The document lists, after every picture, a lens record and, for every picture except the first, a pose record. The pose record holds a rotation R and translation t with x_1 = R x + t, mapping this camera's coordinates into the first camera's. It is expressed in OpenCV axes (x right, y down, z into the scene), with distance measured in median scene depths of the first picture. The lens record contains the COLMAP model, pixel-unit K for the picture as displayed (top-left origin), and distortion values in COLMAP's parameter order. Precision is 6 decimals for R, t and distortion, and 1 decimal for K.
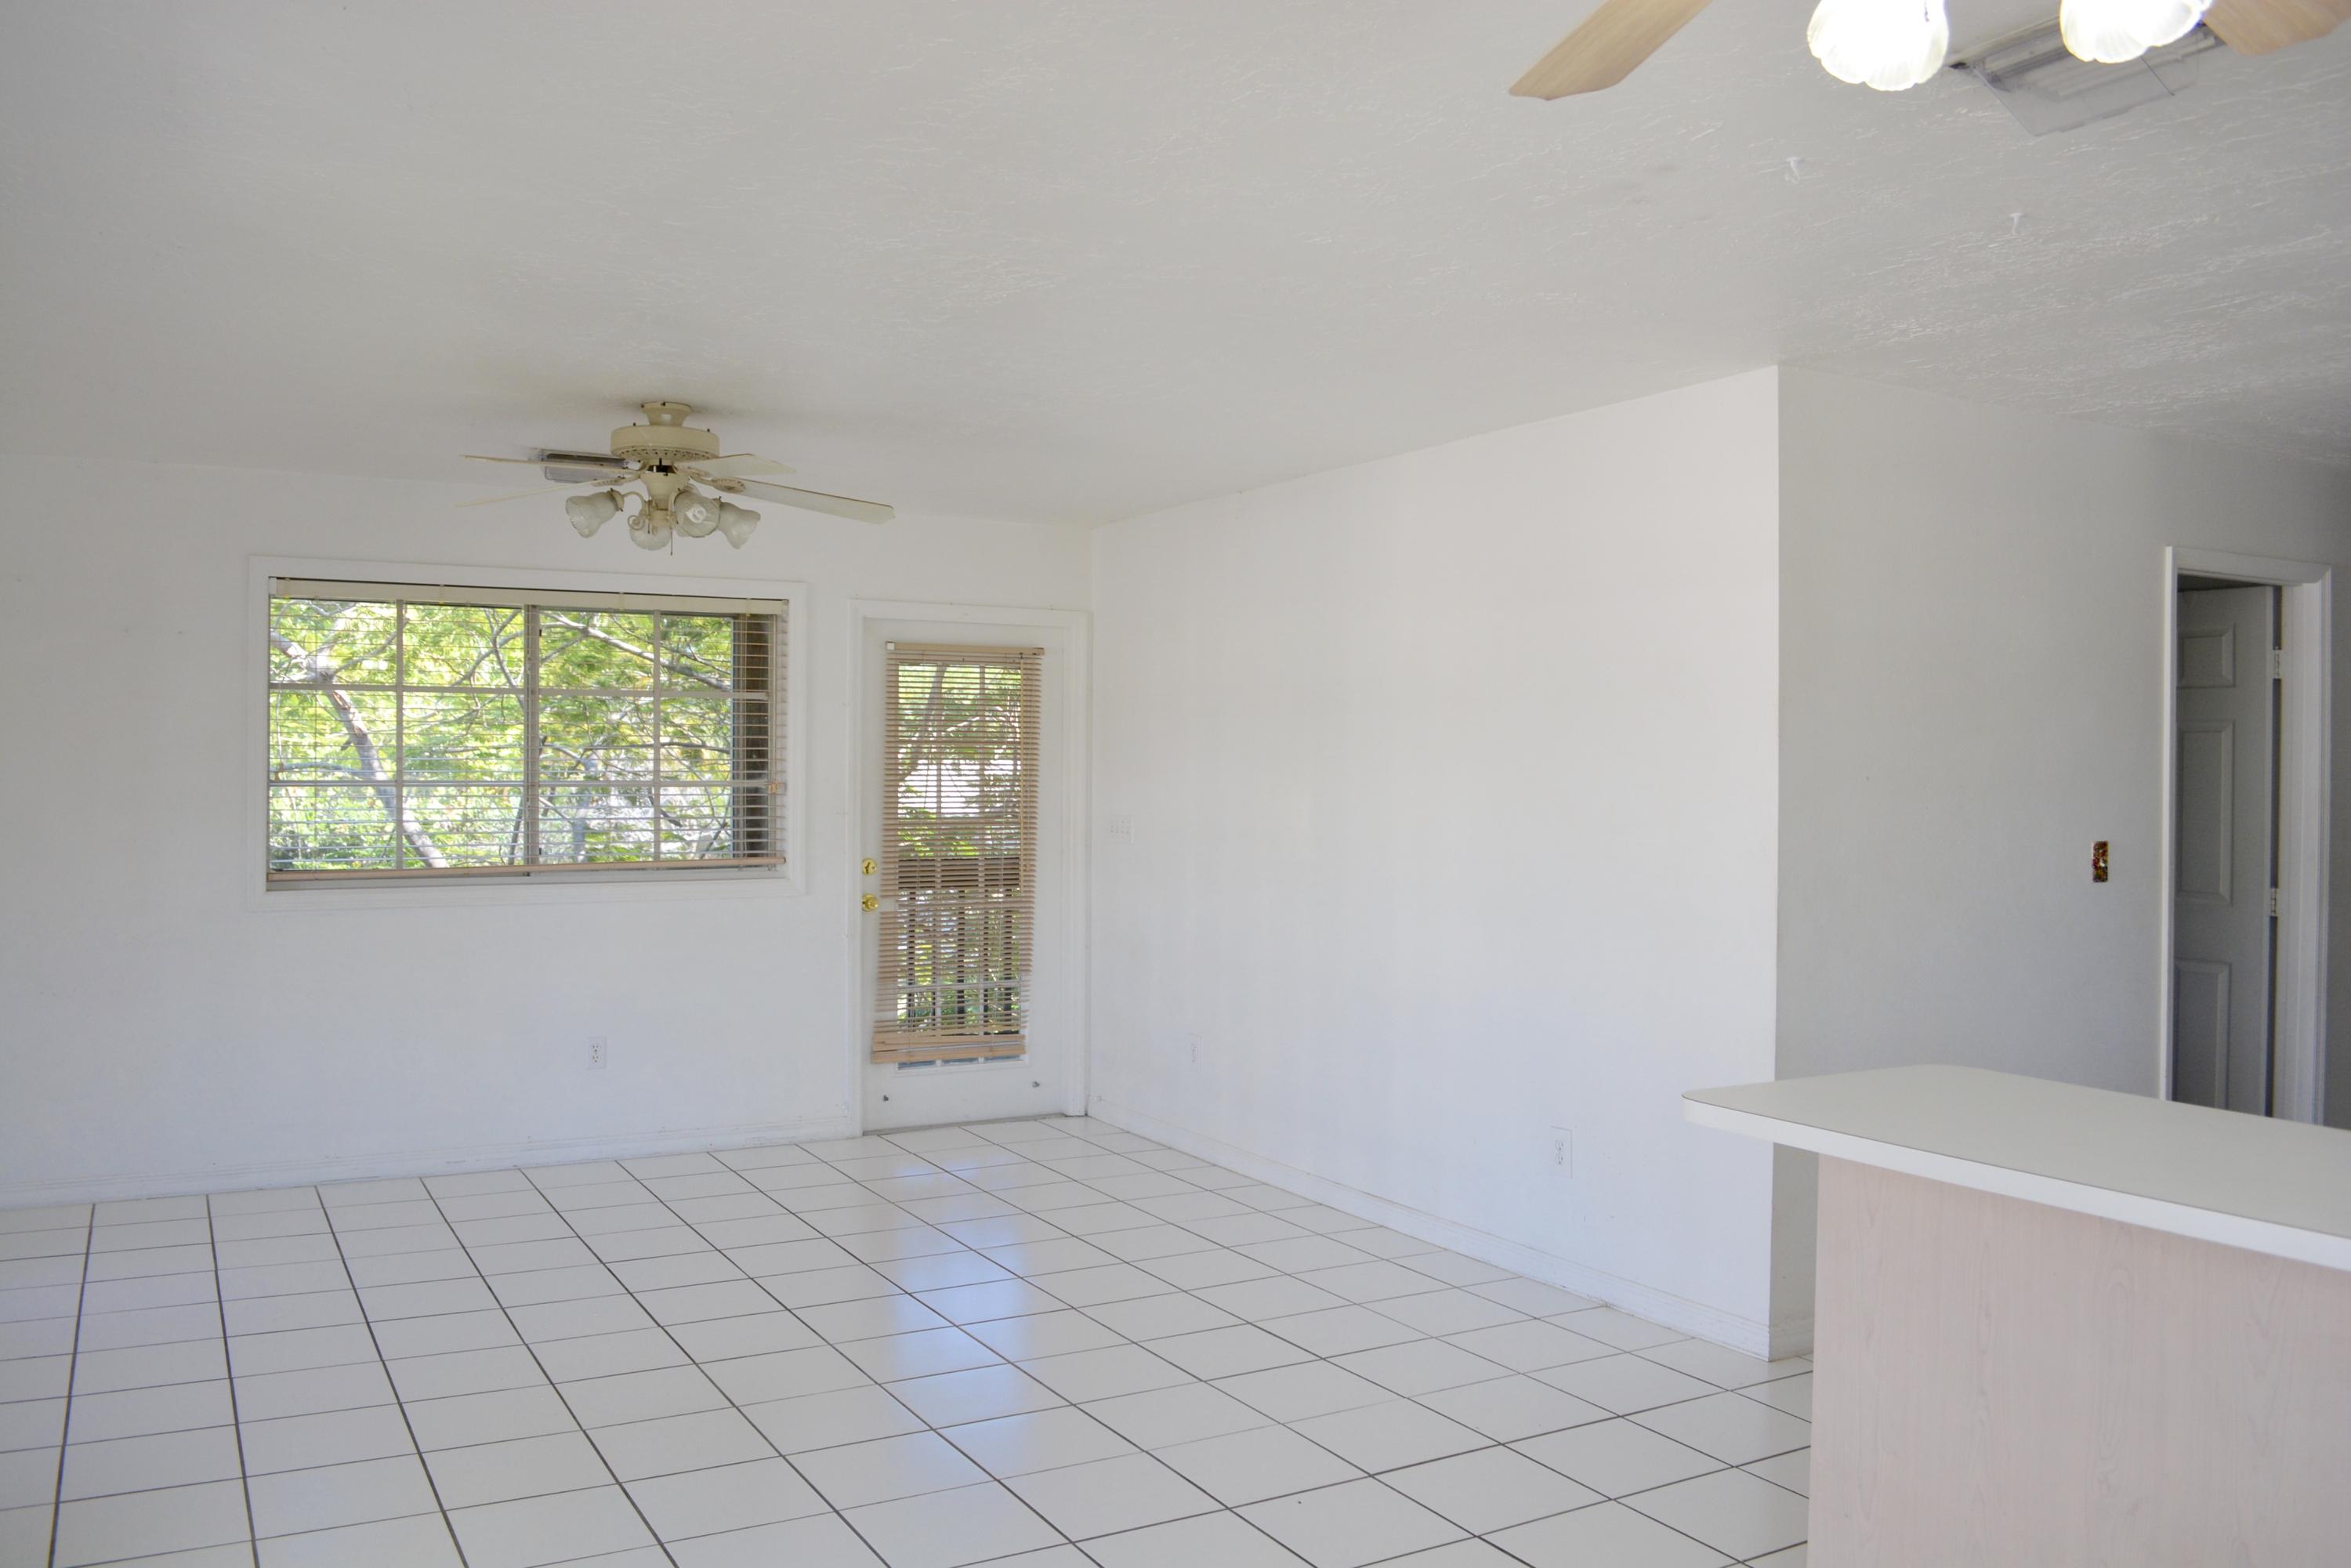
lens RADIAL K [[1864.7, 0, 1171.0], [0, 1864.7, 759.7], [0, 0, 1]] dist [-0.075873, 0.005325]
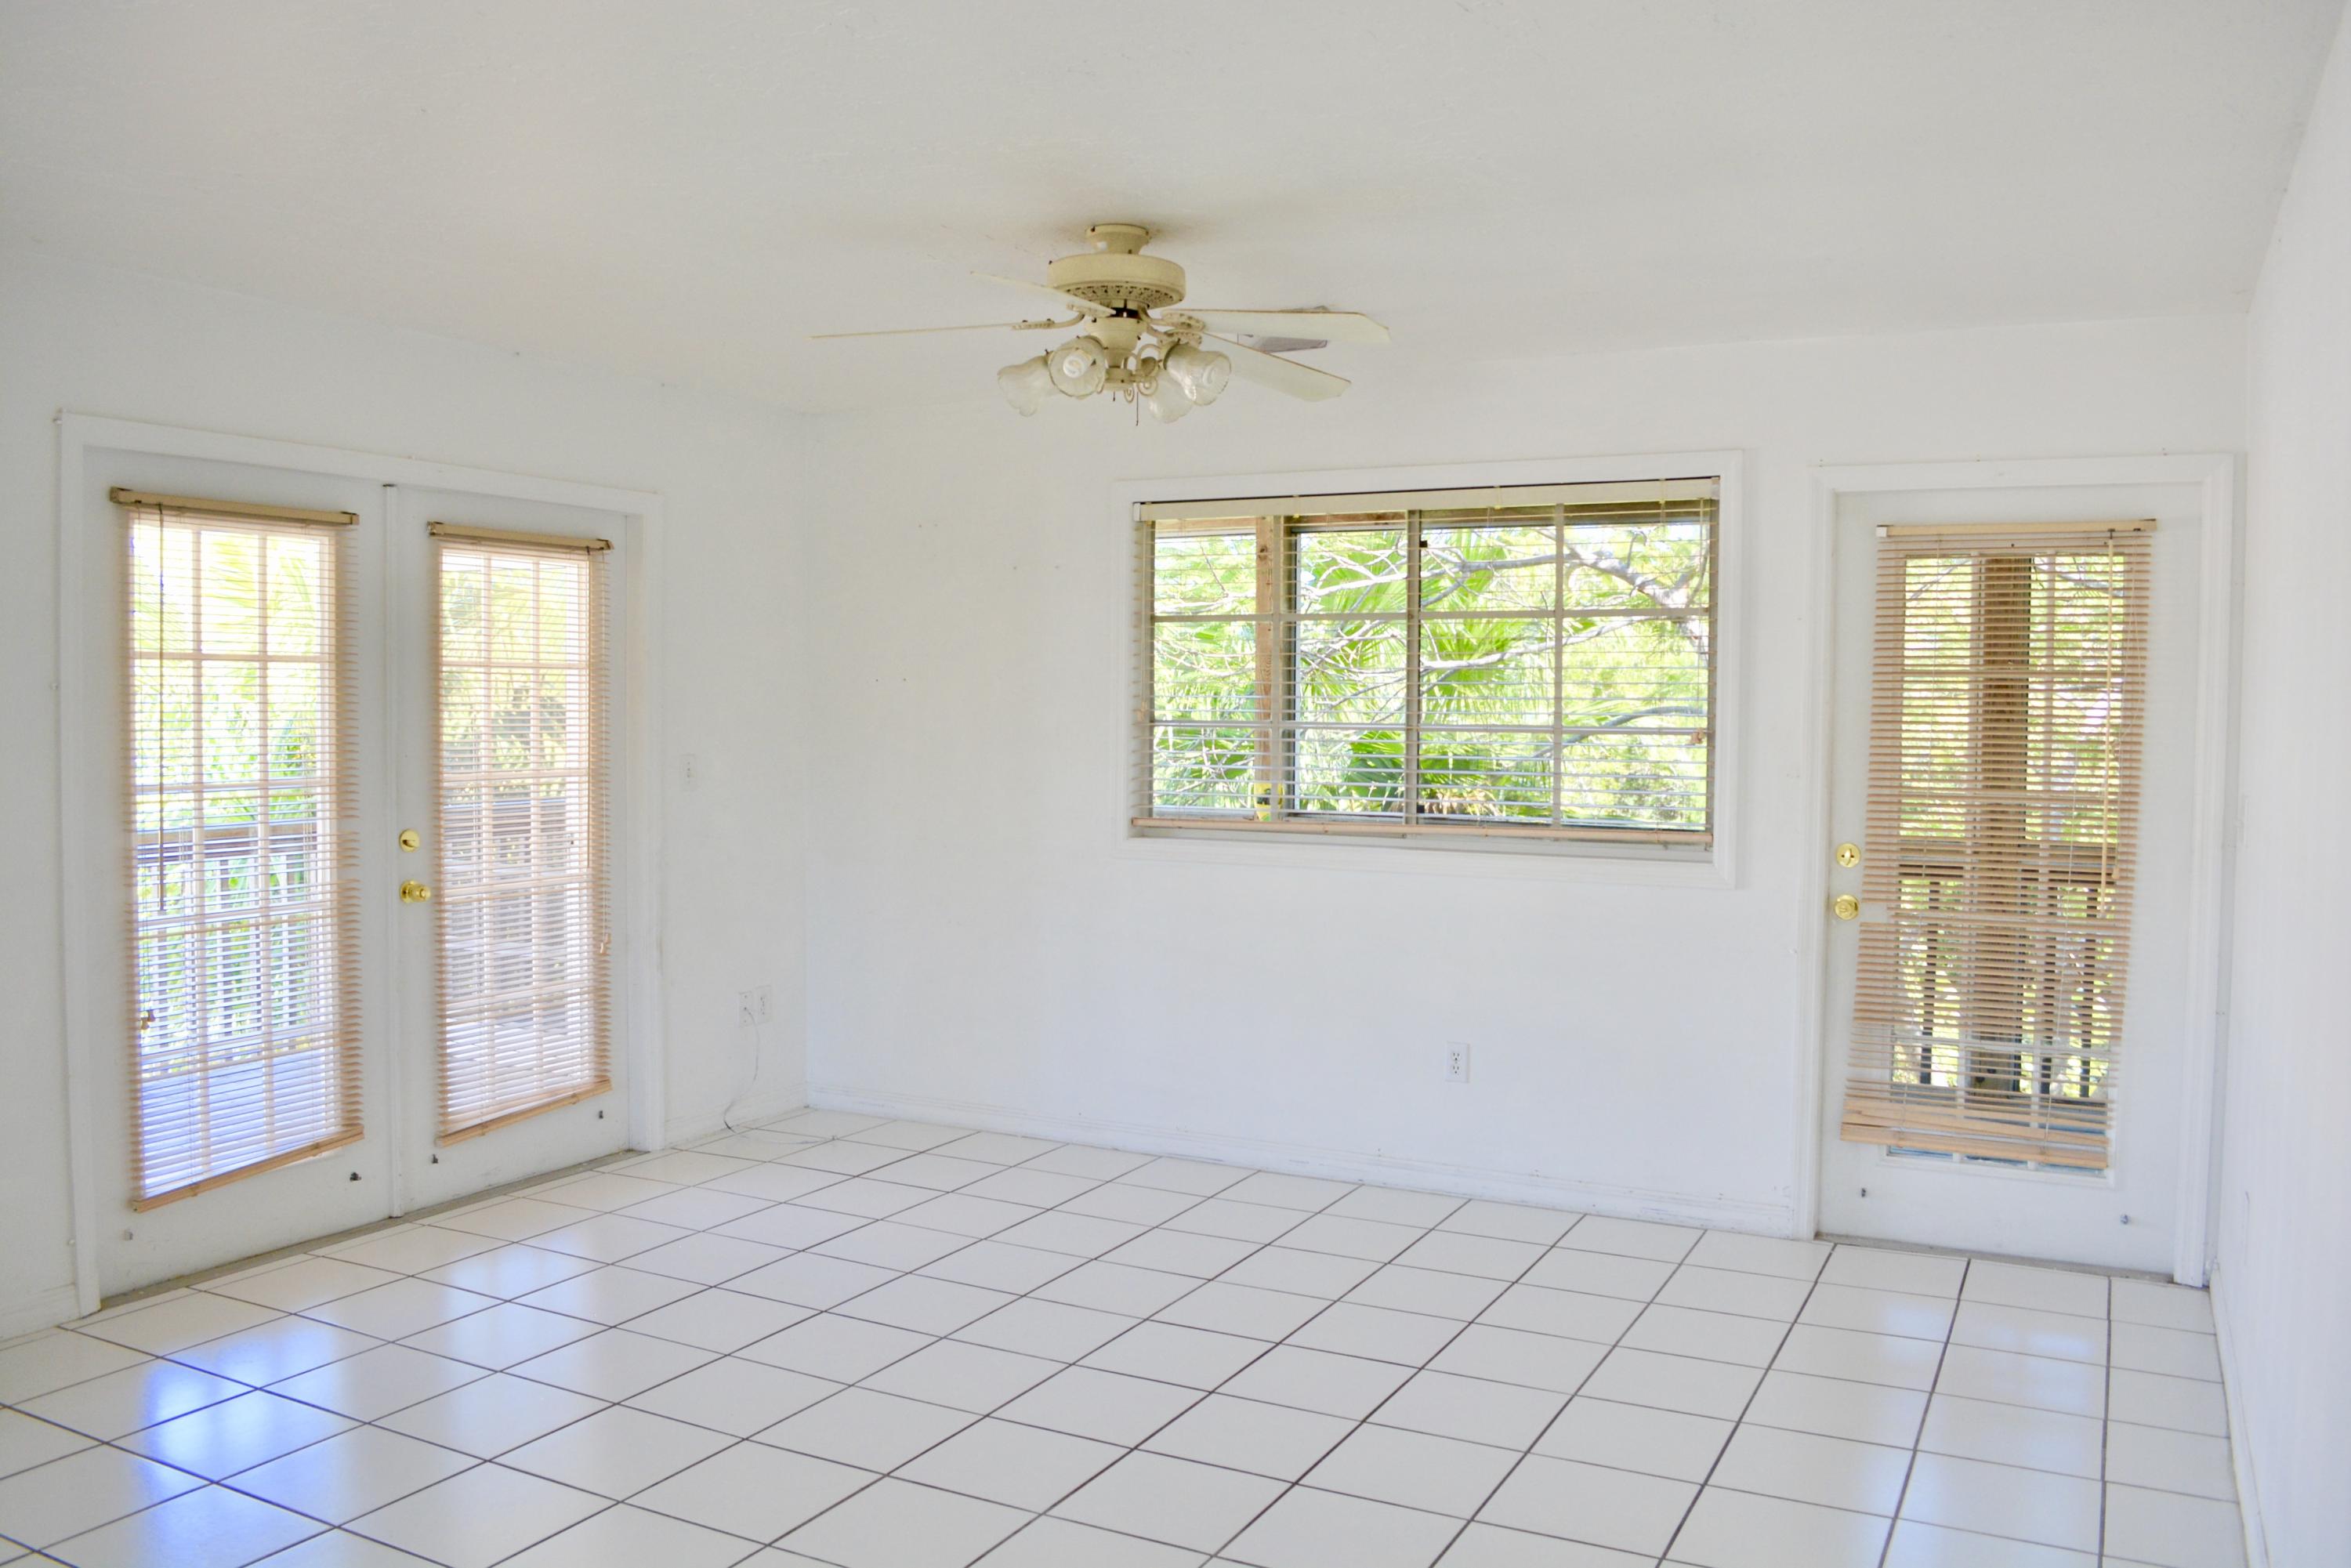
lens RADIAL K [[1864.7, 0, 1171.0], [0, 1864.7, 759.7], [0, 0, 1]] dist [-0.075873, 0.005325]
pose [[0.548940, 0.027054, -0.835424, 0.269487], [-0.004417, 0.999556, 0.029466, 0.003280], [0.835850, -0.012485, 0.548815, 0.415837]]
